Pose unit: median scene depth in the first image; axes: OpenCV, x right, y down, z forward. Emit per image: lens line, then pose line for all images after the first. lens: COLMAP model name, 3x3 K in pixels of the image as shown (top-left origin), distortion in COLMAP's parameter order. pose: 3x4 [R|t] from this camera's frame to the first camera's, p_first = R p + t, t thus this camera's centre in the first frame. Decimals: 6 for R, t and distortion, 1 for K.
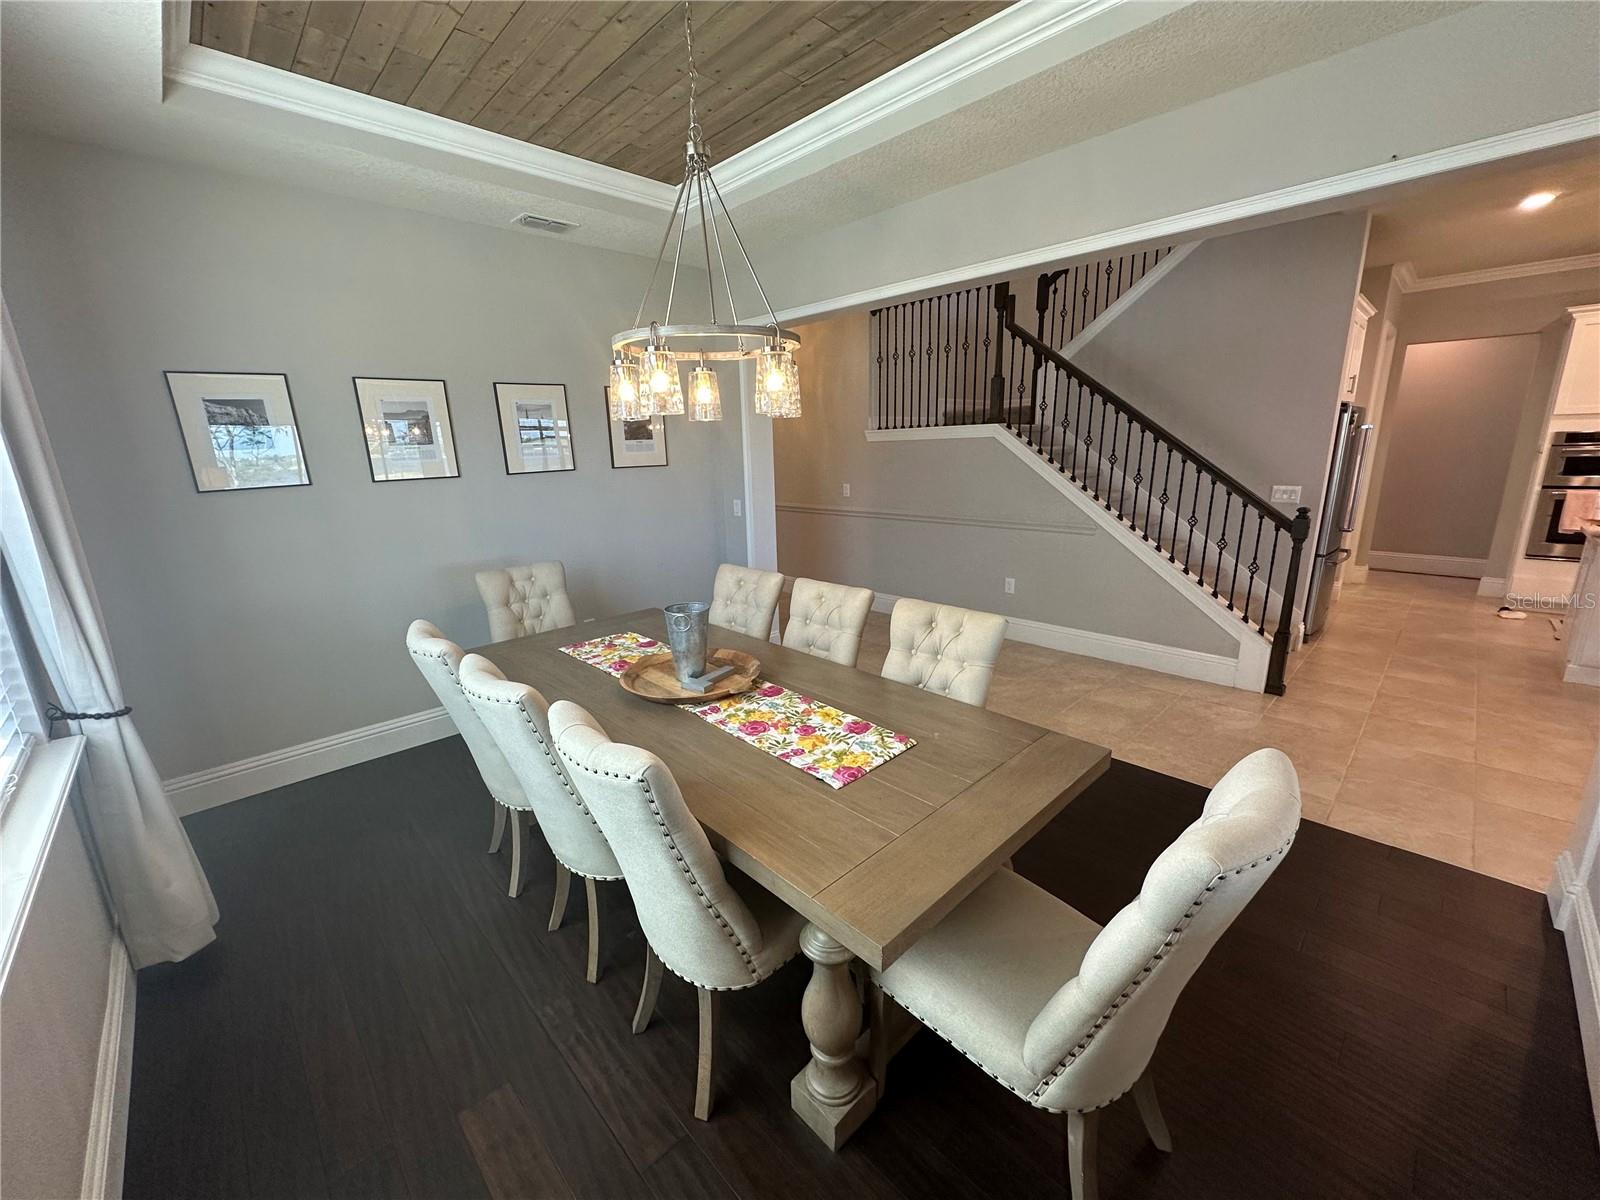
lens RADIAL K [[637.4, 0, 805.5], [0, 637.4, 599.6], [0, 0, 1]] dist [-0.002745, -0.000042]
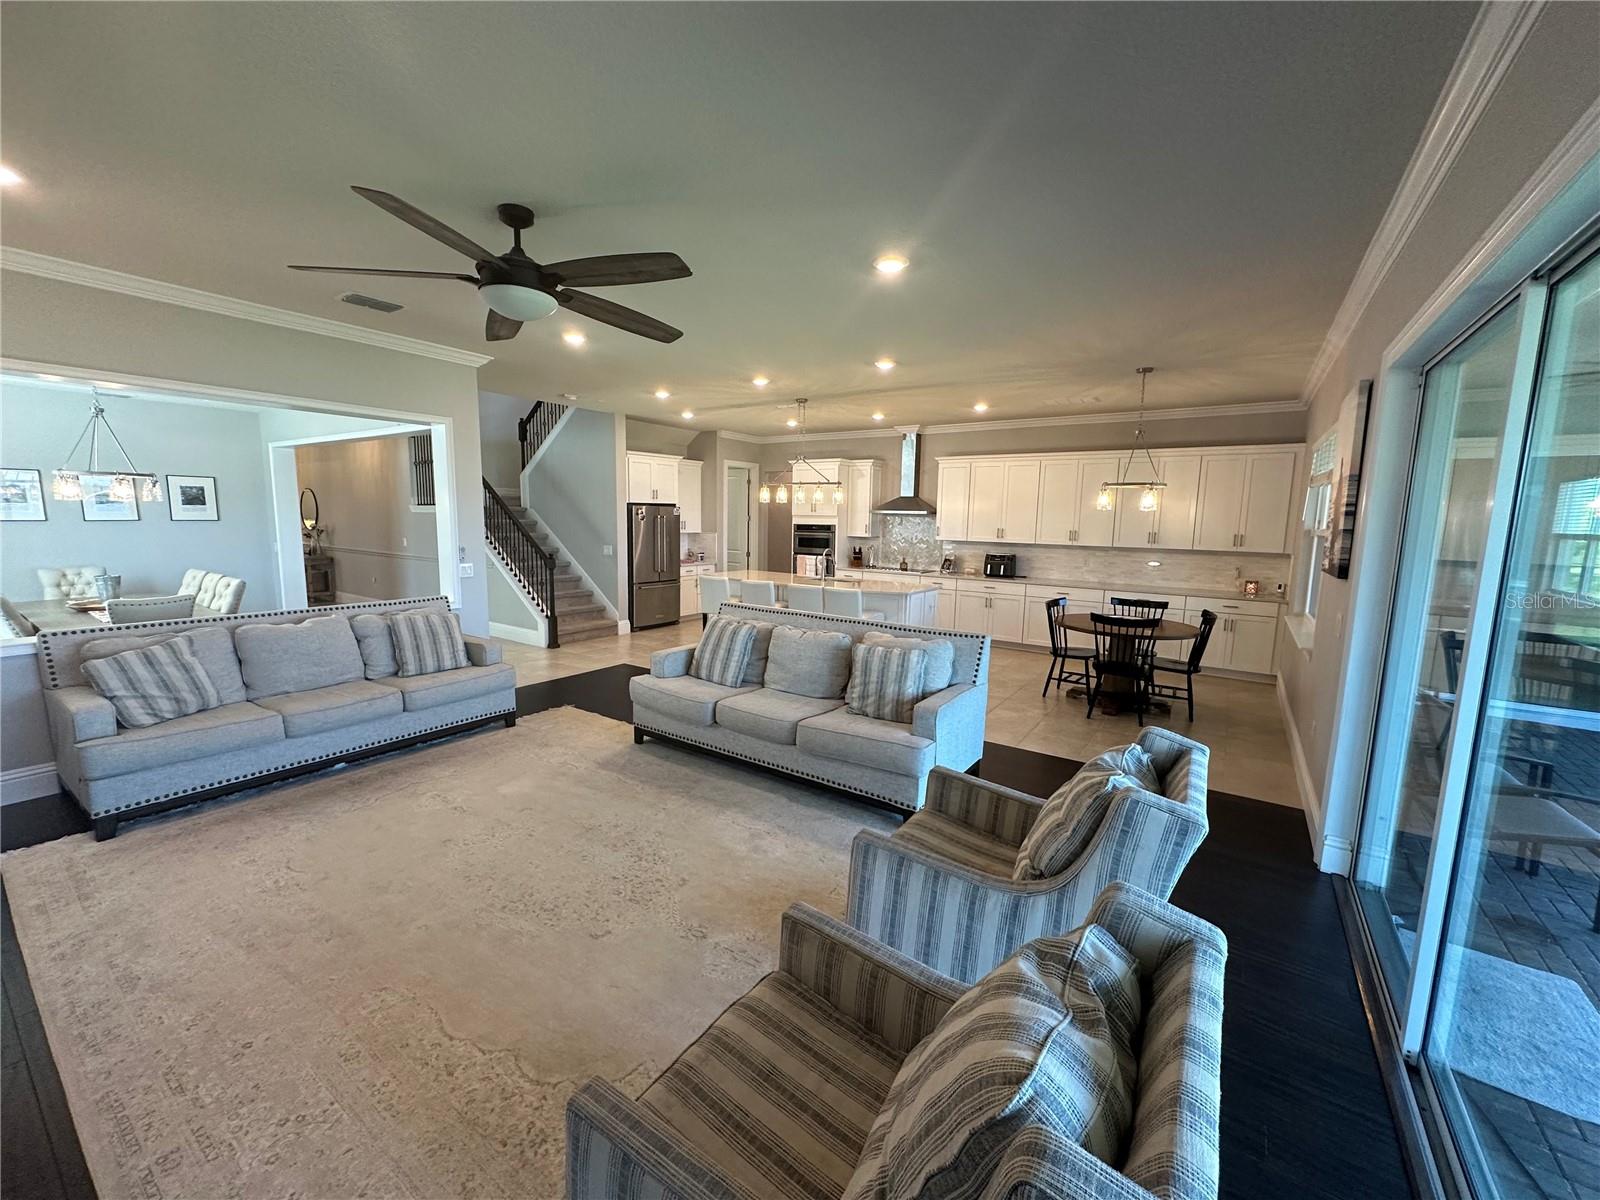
lens RADIAL K [[637.4, 0, 784.8], [0, 637.4, 614.6], [0, 0, 1]] dist [-0.002745, -0.000042]
pose [[0.977749, 0.011382, 0.209471, 0.784635], [0.008977, 0.995342, -0.095984, 0.184077], [-0.209588, 0.095728, 0.973093, -0.801793]]
